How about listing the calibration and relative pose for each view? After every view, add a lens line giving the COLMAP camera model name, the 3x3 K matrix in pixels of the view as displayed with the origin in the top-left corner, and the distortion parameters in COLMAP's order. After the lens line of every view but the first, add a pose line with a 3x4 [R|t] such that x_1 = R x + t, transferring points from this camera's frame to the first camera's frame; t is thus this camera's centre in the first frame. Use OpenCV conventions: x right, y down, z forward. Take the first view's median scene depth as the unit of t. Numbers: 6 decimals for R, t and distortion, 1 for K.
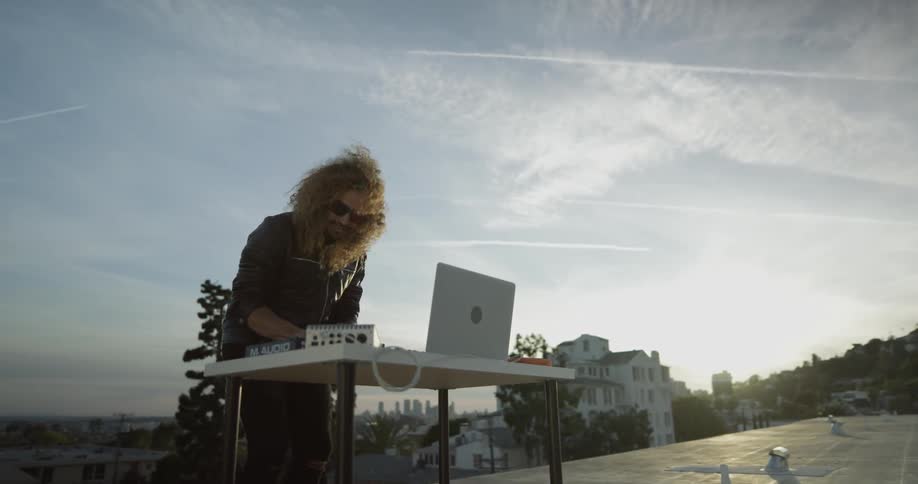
lens RADIAL K [[584.4, 0, 459.0], [0, 584.4, 242.0], [0, 0, 1]] dist [-0.066043, 0.040094]
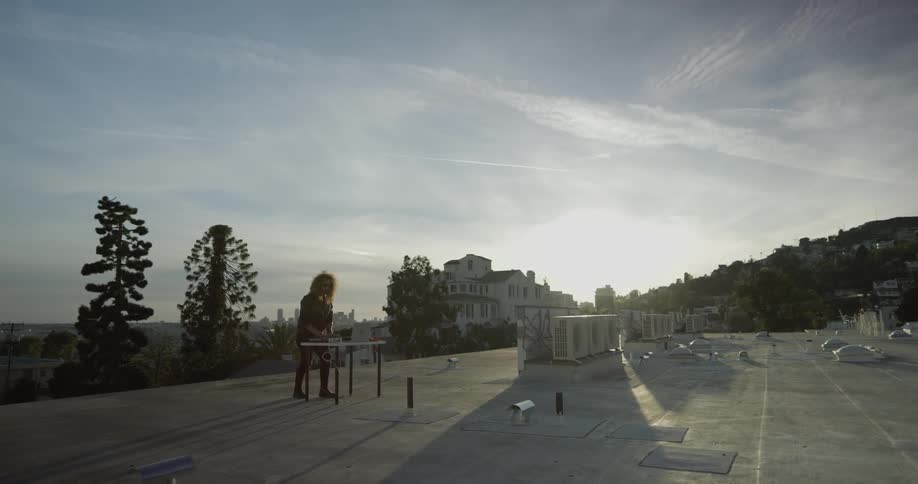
lens RADIAL K [[599.4, 0, 459.0], [0, 599.4, 242.0], [0, 0, 1]] dist [-0.059887, 0.043632]
pose [[0.987013, 0.026270, 0.158477, 0.017449], [-0.050709, 0.987048, 0.152202, -0.040964], [-0.152426, -0.158262, 0.975561, -0.111715]]
